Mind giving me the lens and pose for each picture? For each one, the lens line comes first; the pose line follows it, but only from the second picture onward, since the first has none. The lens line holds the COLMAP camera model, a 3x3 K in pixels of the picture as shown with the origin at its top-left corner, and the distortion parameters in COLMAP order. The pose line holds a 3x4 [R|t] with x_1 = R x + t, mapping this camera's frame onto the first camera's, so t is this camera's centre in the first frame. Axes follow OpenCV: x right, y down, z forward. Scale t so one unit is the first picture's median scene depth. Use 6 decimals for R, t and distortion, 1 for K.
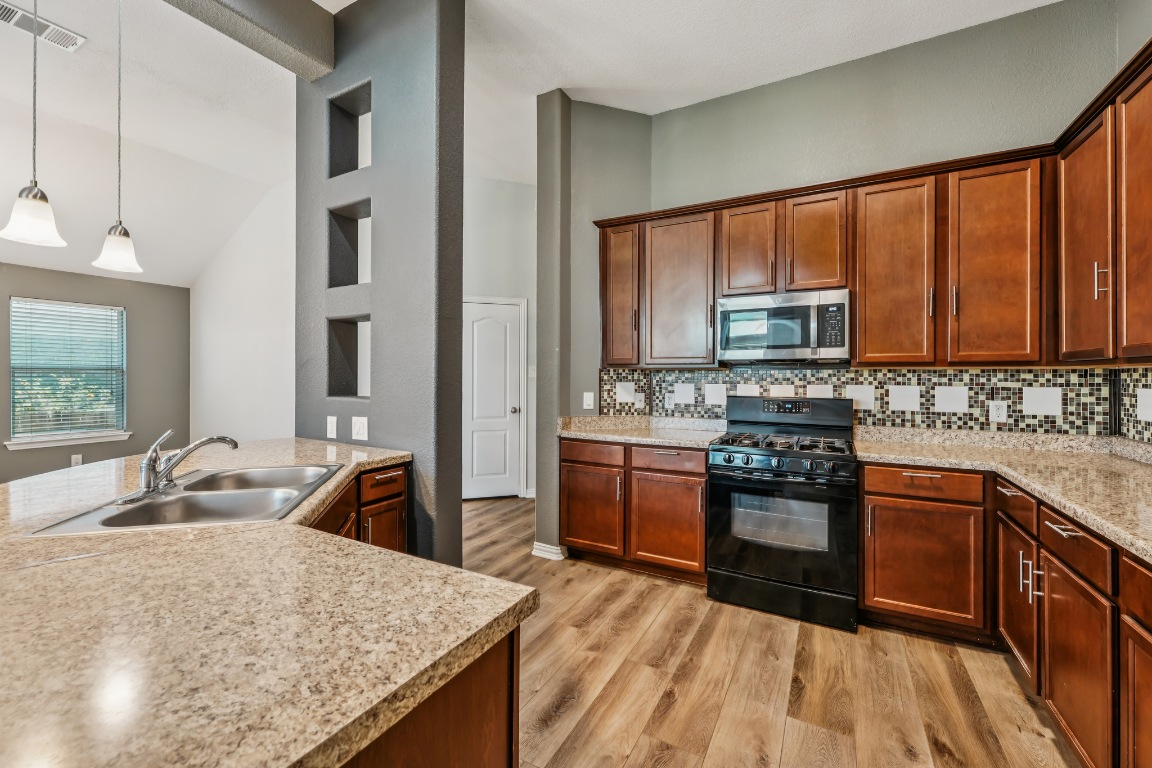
lens RADIAL K [[472.7, 0, 575.2], [0, 472.7, 377.6], [0, 0, 1]] dist [-0.001518, 0.000087]
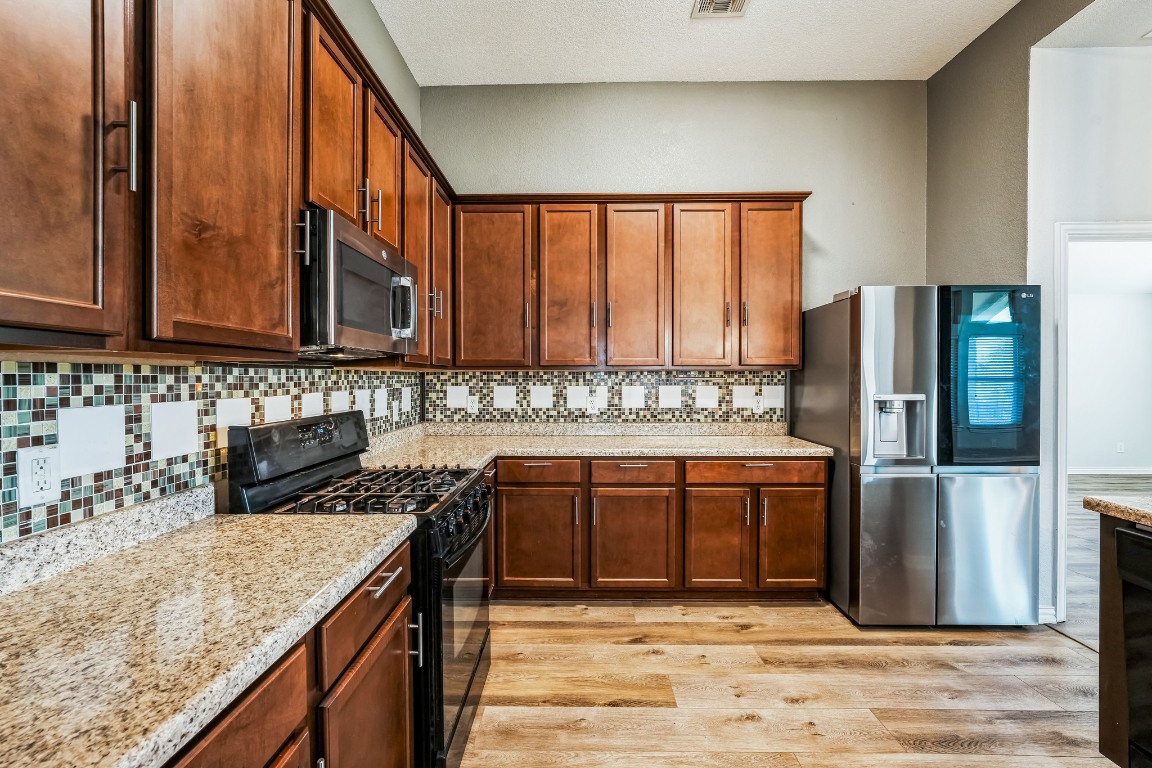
lens RADIAL K [[476.0, 0, 576.0], [0, 476.0, 384.0], [0, 0, 1]] dist [0.000874, 0.000205]
pose [[-0.468683, -0.014933, 0.883240, -0.216751], [0.004908, 0.999798, 0.019508, -0.007444], [-0.883353, 0.013477, -0.468515, 1.023433]]
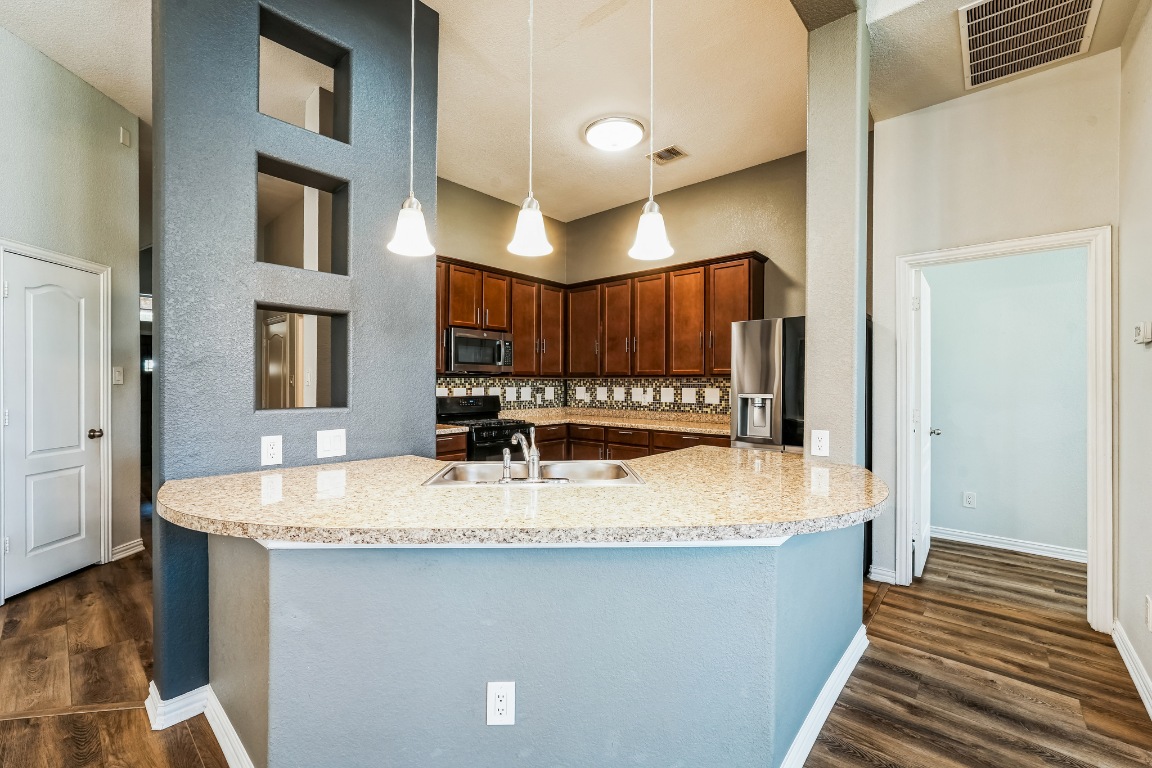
lens RADIAL K [[476.0, 0, 576.0], [0, 476.0, 384.0], [0, 0, 1]] dist [0.000874, 0.000205]
pose [[0.218530, -0.002726, 0.975826, -1.023344], [0.002290, 0.999995, 0.002281, 0.000697], [-0.975827, 0.001736, 0.218535, 0.334065]]
